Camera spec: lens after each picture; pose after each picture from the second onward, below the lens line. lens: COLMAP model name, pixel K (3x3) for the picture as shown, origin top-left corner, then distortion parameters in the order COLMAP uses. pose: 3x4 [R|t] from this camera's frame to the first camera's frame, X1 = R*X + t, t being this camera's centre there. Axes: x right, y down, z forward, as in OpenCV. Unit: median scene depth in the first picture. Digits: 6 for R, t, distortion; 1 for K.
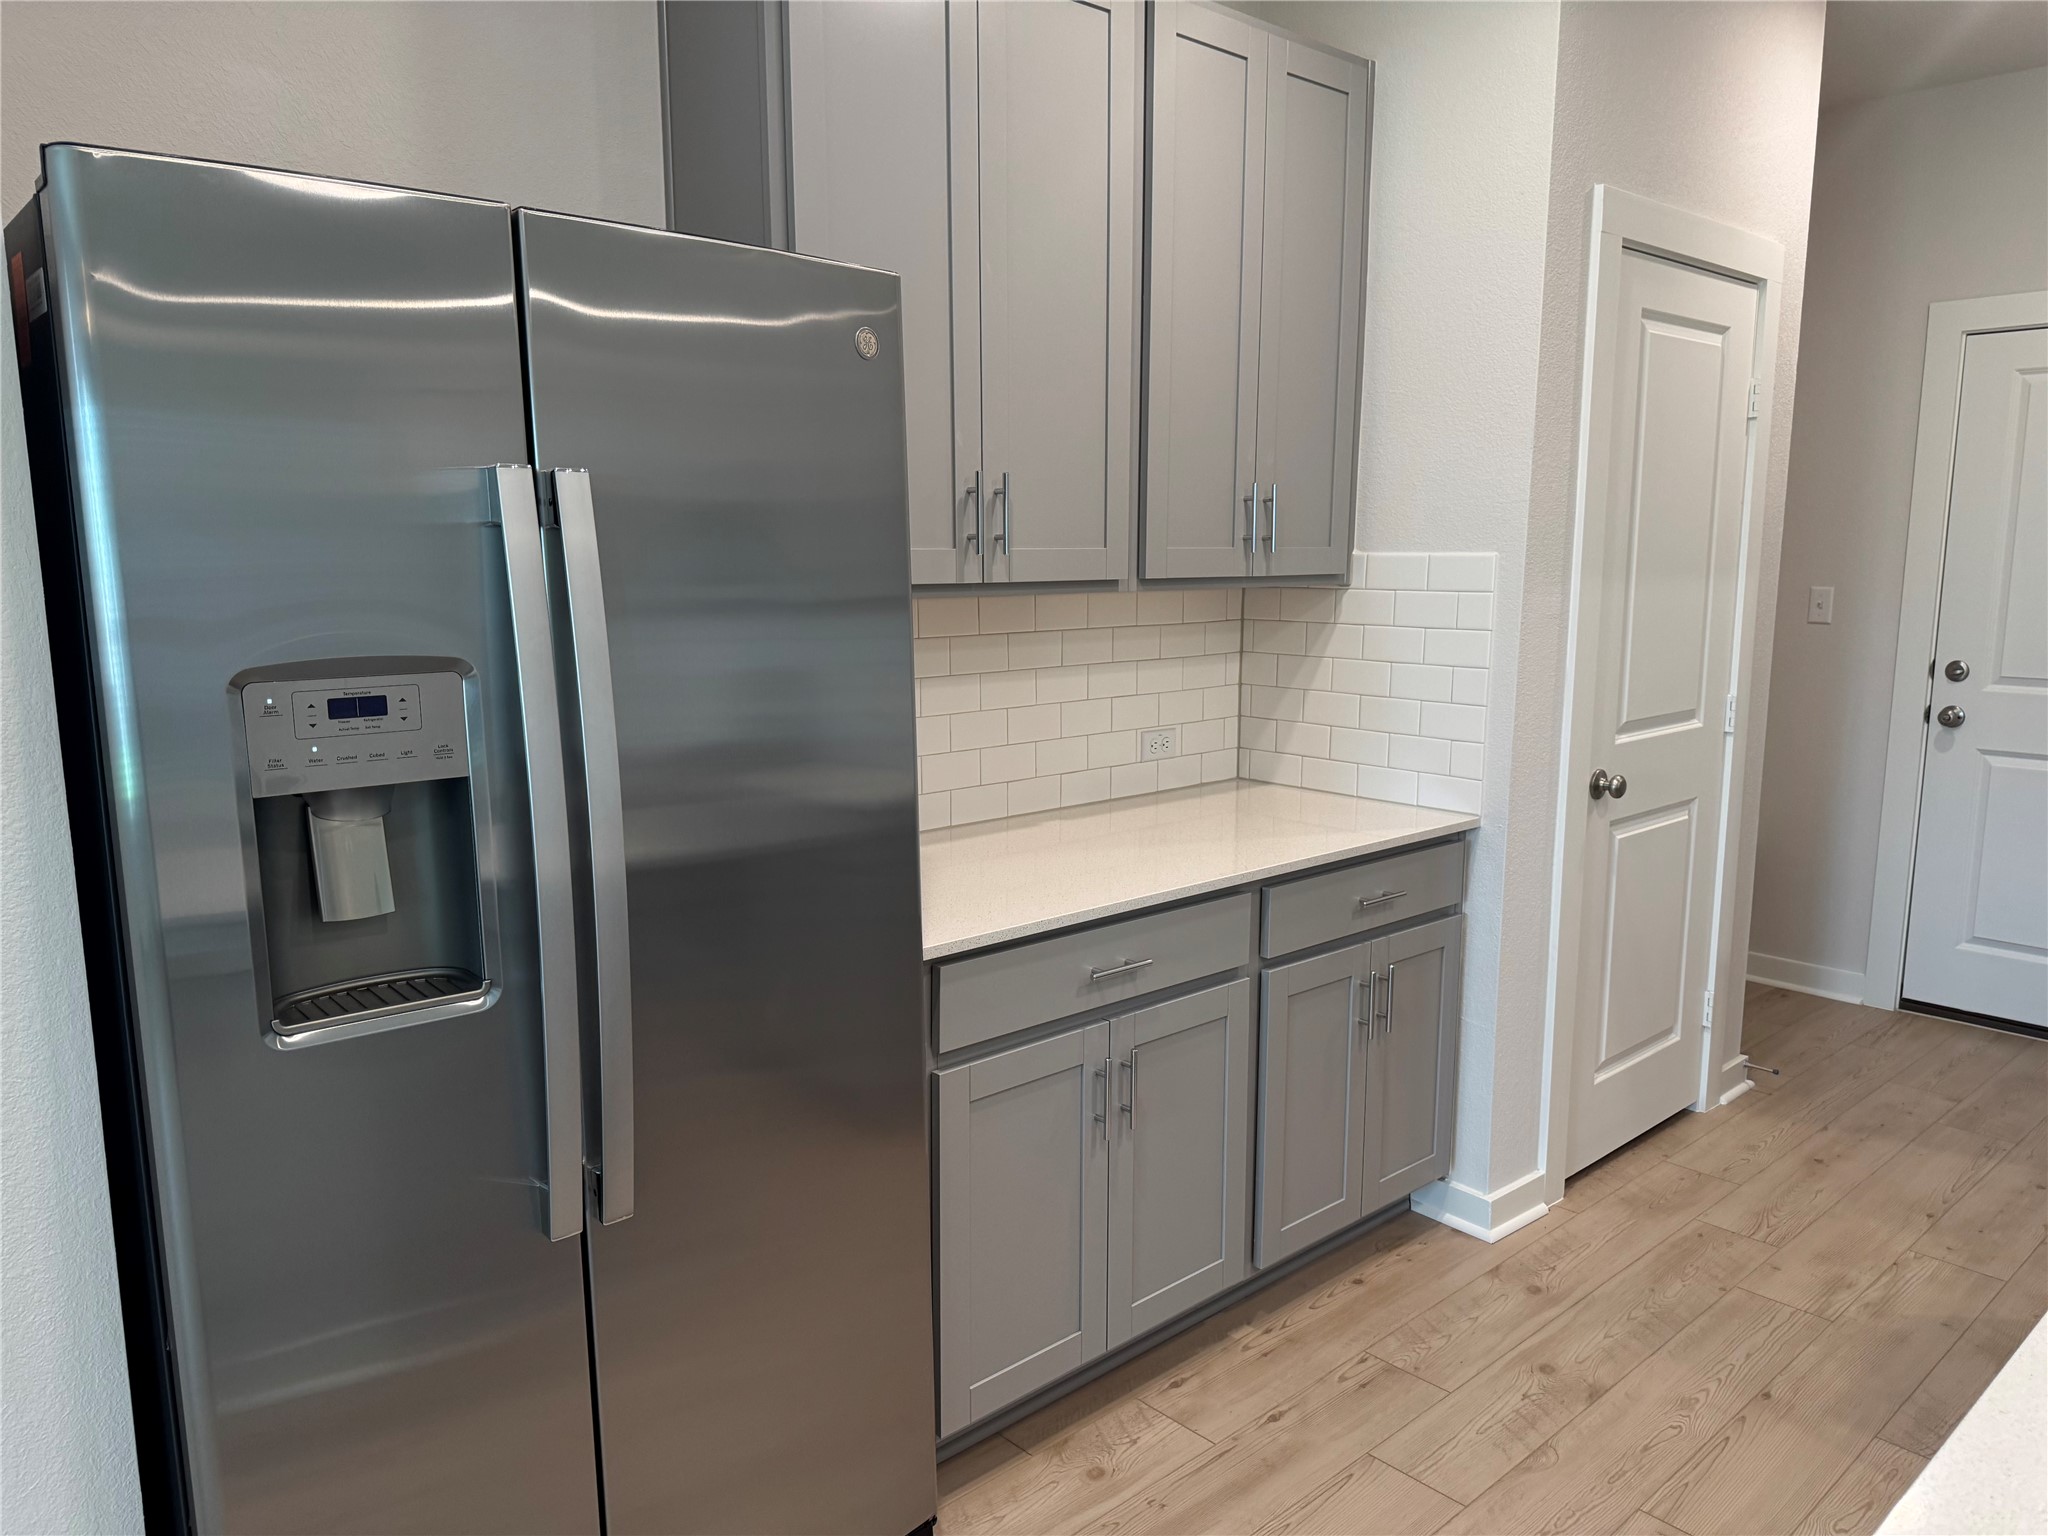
lens RADIAL K [[1444.5, 0, 1026.4], [0, 1444.5, 768.5], [0, 0, 1]] dist [0.041735, -0.007918]
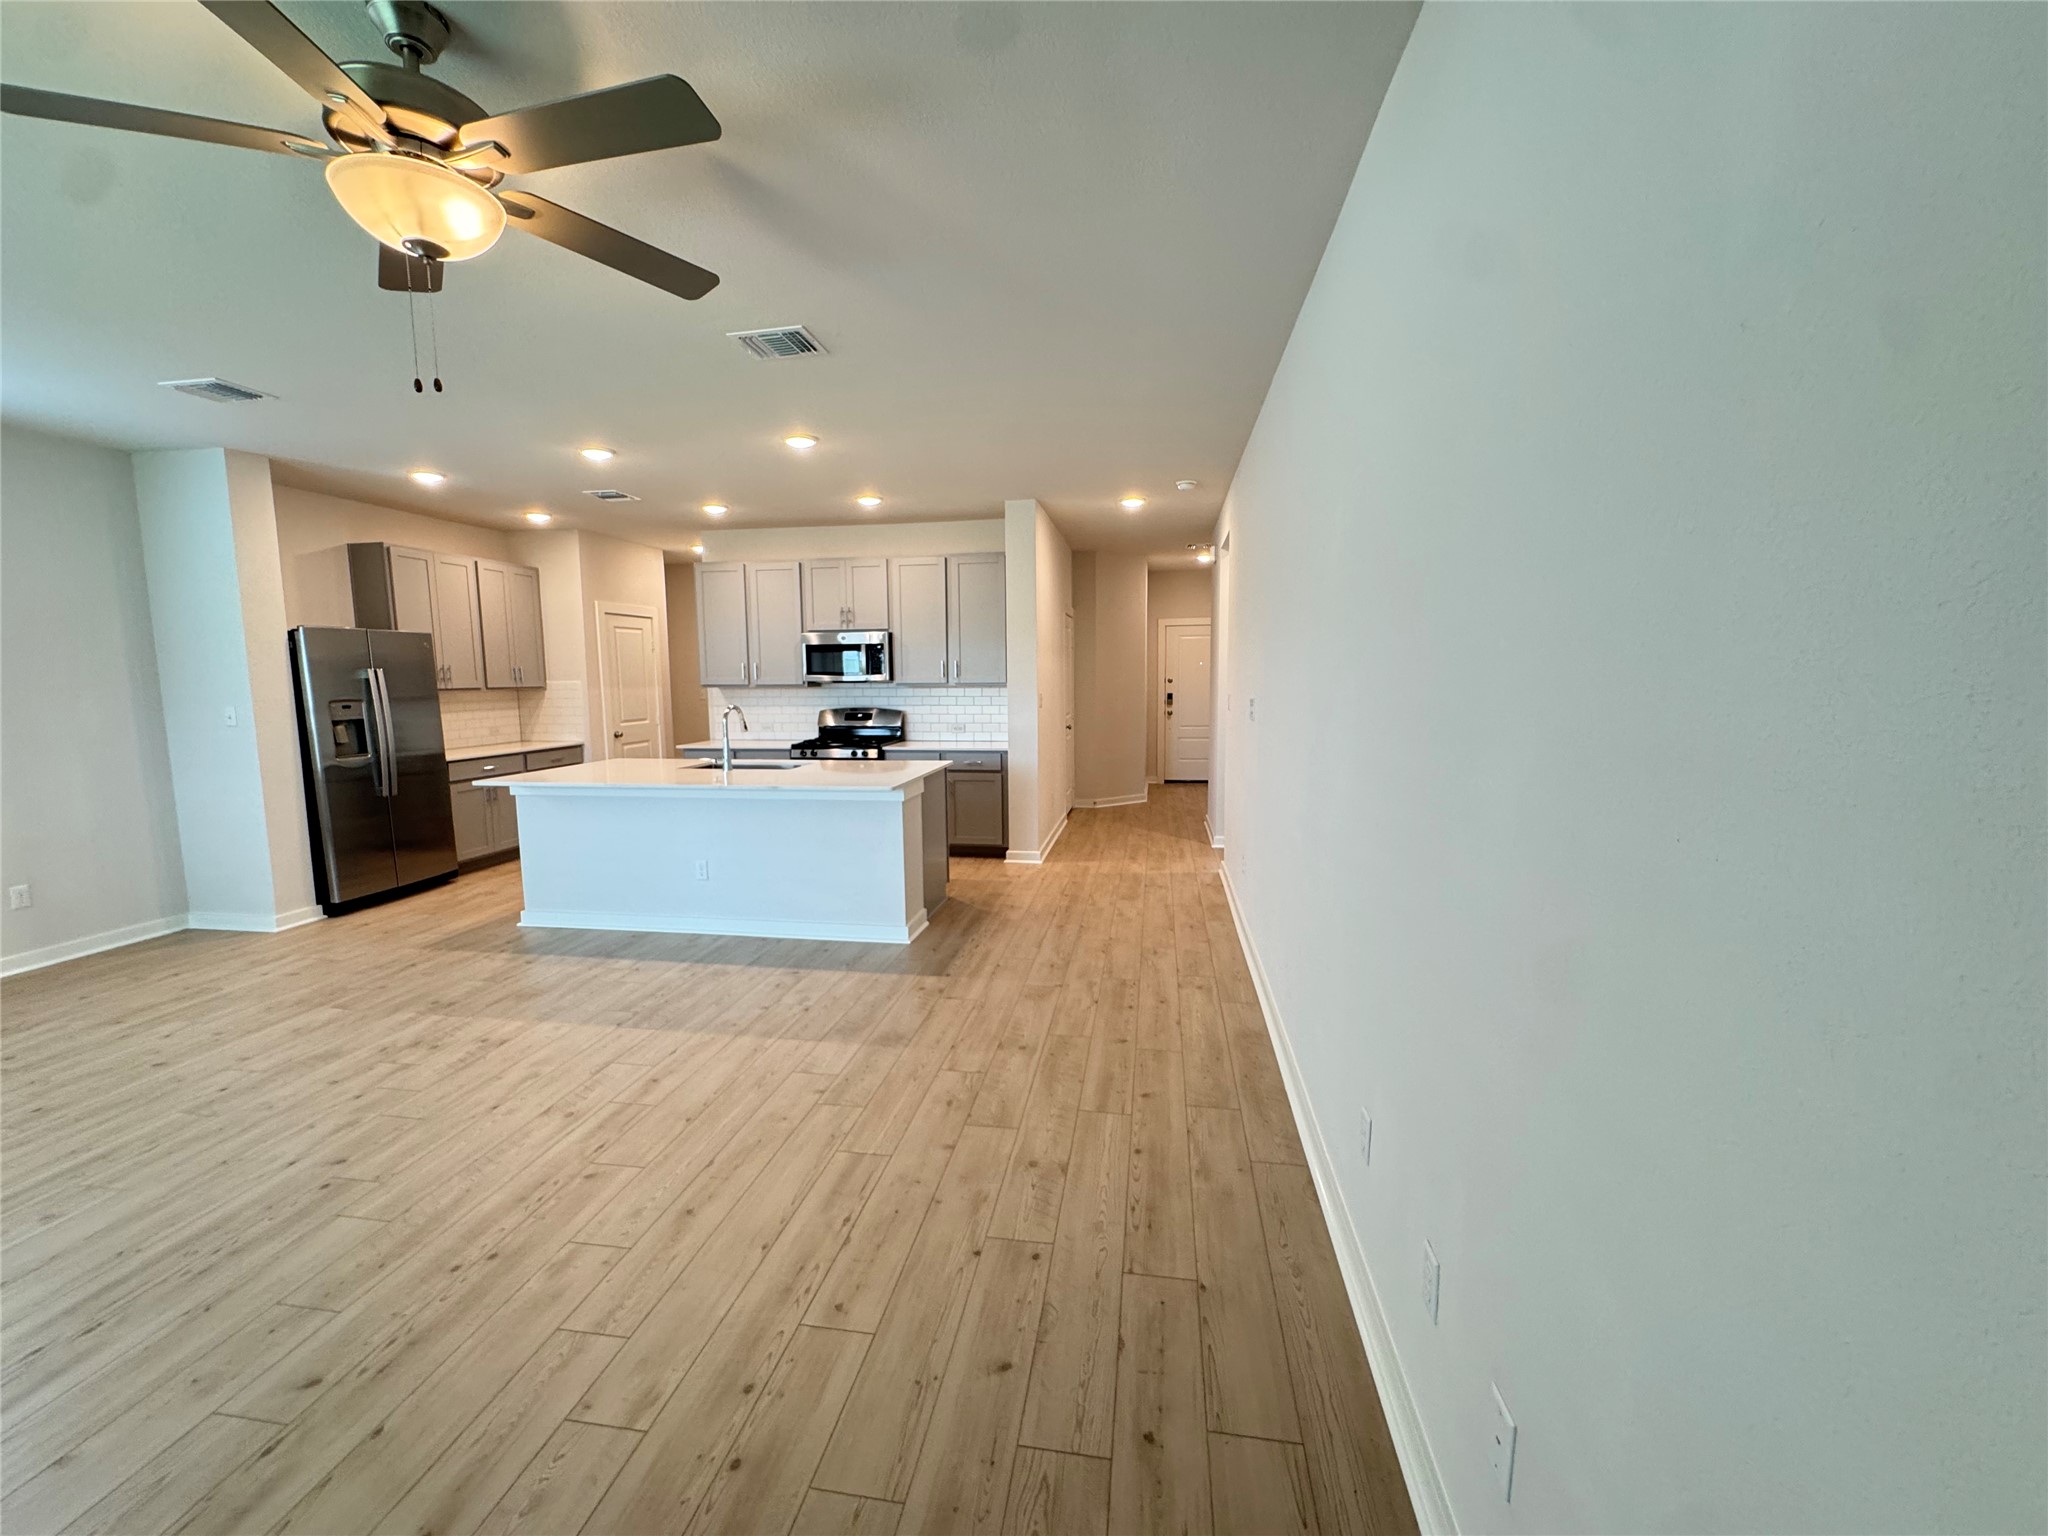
lens RADIAL K [[817.5, 0, 1018.7], [0, 817.5, 770.3], [0, 0, 1]] dist [0.002139, 0.000111]
pose [[0.785286, -0.077353, 0.614282, -0.169661], [0.102148, 0.994755, -0.005321, 0.253951], [-0.610648, 0.066927, 0.789069, -1.651264]]
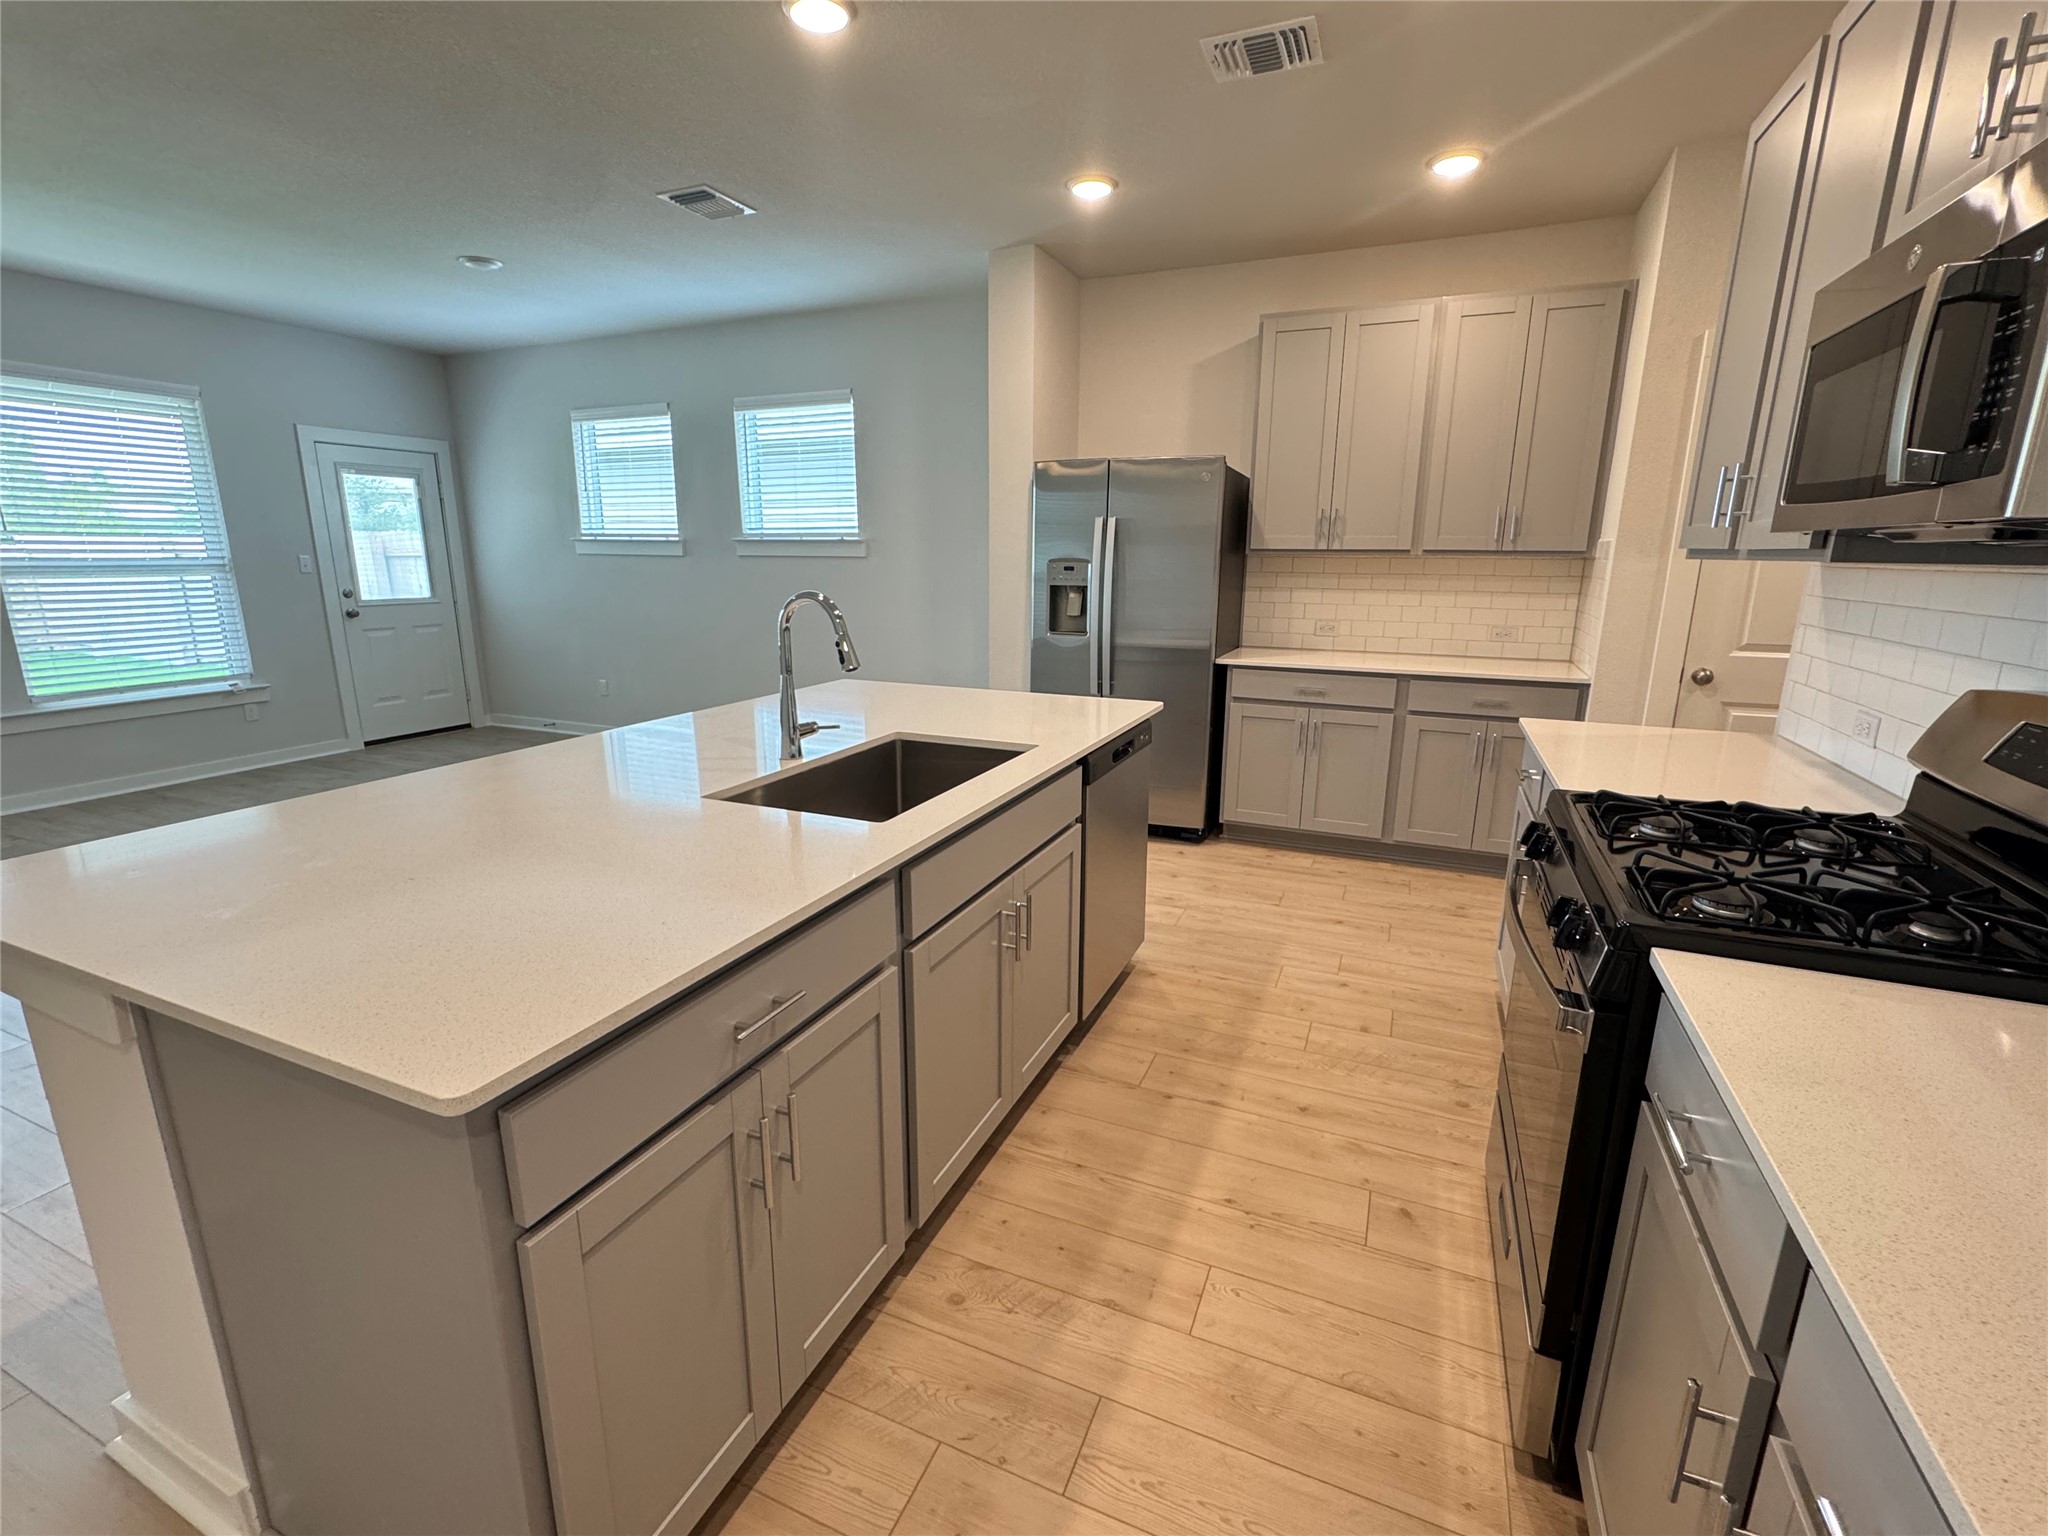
lens RADIAL K [[904.5, 0, 1020.3], [0, 904.5, 767.2], [0, 0, 1]] dist [-0.002250, 0.000142]
pose [[0.409565, 0.217380, -0.886003, 1.050990], [-0.145426, 0.974334, 0.171827, 0.049833], [0.900615, 0.058473, 0.430666, -0.185997]]
